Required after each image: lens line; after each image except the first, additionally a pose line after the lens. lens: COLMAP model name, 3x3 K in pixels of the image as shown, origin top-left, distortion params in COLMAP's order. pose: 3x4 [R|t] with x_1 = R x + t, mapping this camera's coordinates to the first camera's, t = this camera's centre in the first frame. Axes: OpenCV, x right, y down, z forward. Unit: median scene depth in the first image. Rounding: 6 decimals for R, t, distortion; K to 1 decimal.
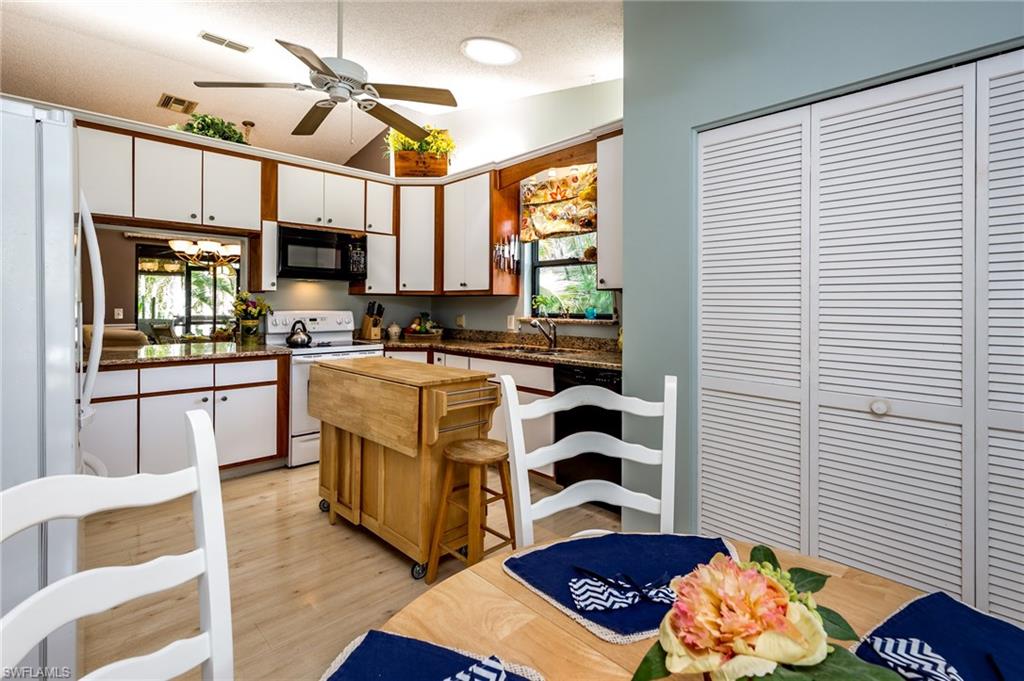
lens RADIAL K [[472.7, 0, 516.3], [0, 472.7, 324.3], [0, 0, 1]] dist [0.025068, -0.007309]
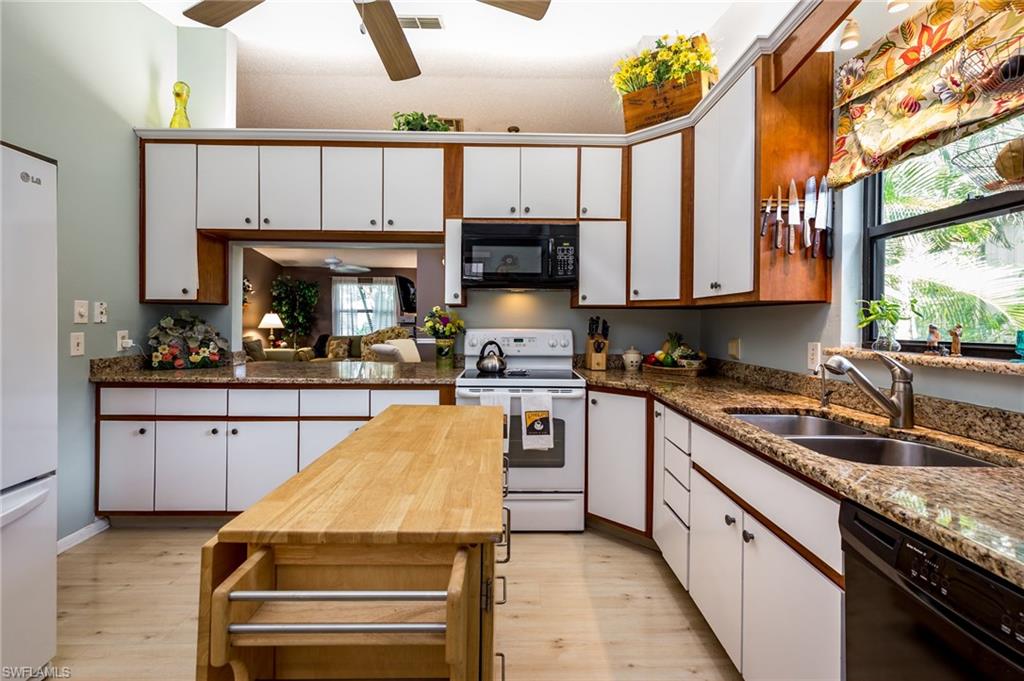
lens RADIAL K [[472.7, 0, 516.3], [0, 472.7, 324.3], [0, 0, 1]] dist [0.025068, -0.007309]
pose [[0.732262, 0.004158, -0.681010, 0.105434], [-0.031022, 0.999147, -0.027256, -0.015198], [0.680316, 0.041085, 0.731766, 0.438634]]
